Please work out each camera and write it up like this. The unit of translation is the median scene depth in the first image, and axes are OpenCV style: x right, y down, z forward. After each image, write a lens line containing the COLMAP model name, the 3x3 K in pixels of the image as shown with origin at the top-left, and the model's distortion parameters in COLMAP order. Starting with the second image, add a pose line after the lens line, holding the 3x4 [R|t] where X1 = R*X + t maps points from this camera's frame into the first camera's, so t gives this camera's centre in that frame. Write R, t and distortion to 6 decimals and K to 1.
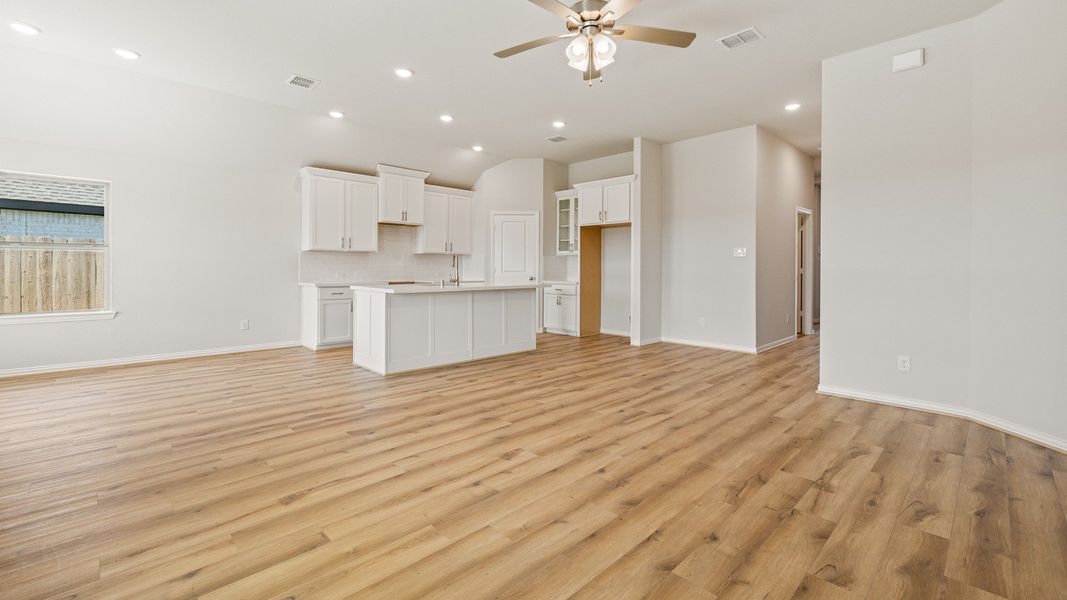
lens RADIAL K [[446.3, 0, 533.2], [0, 446.3, 268.0], [0, 0, 1]] dist [0.001147, -0.000050]
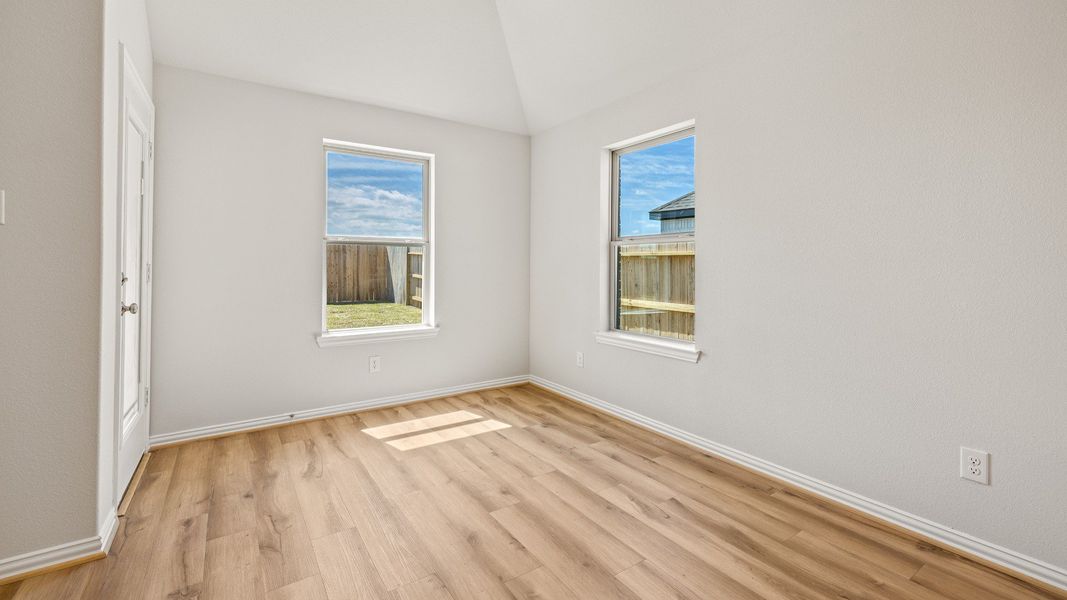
lens RADIAL K [[452.3, 0, 533.0], [0, 452.3, 267.1], [0, 0, 1]] dist [0.001490, 0.000298]
pose [[-0.172972, -0.003734, -0.984920, -0.253179], [-0.003969, 0.999987, -0.003094, -0.002562], [0.984919, 0.003374, -0.172985, 0.649611]]
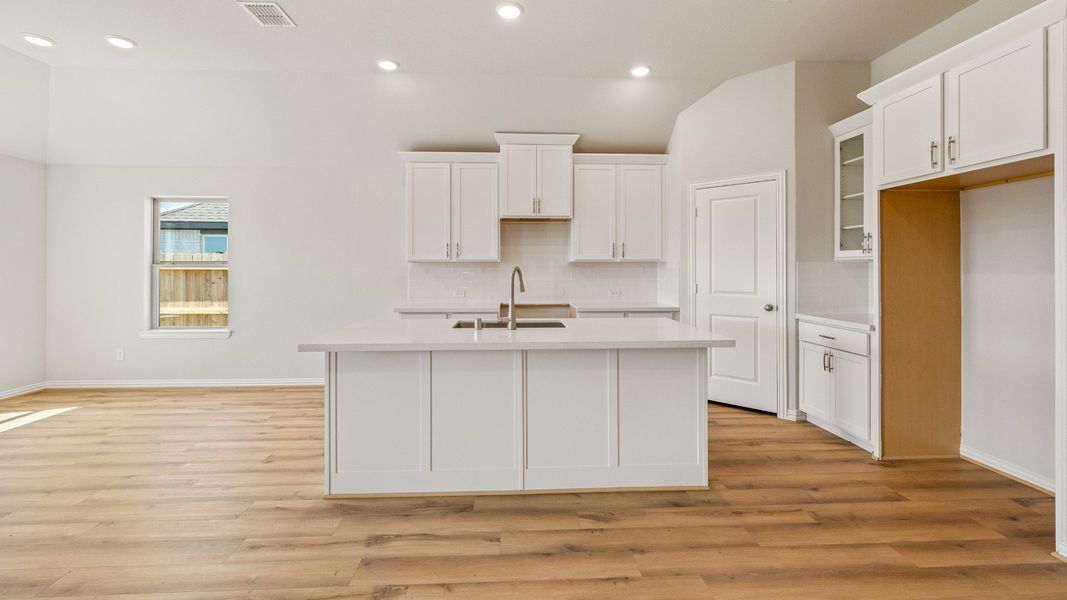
lens RADIAL K [[452.3, 0, 533.0], [0, 452.3, 267.1], [0, 0, 1]] dist [0.001490, 0.000298]
pose [[0.752123, -0.007031, -0.658985, 0.148064], [0.004243, 0.999974, -0.005826, -0.022764], [0.659009, 0.001586, 0.752134, 0.503987]]
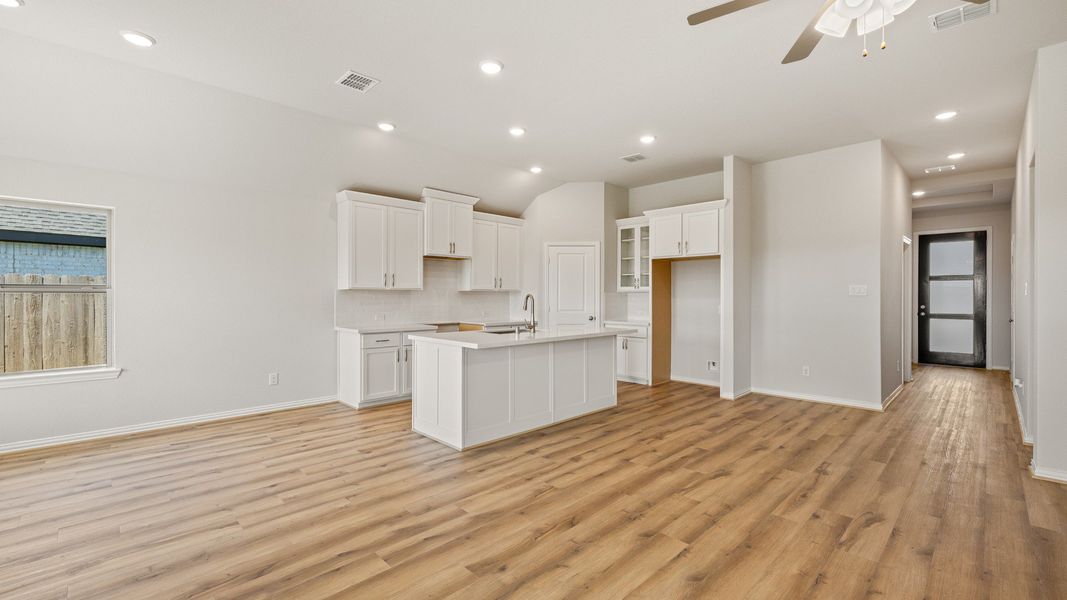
lens RADIAL K [[447.0, 0, 533.9], [0, 447.0, 296.7], [0, 0, 1]] dist [-0.000424, 0.000144]
pose [[0.999972, -0.002861, 0.006916, -0.139262], [0.002856, 0.999996, 0.000785, -0.022740], [-0.006918, -0.000765, 0.999976, 0.135452]]
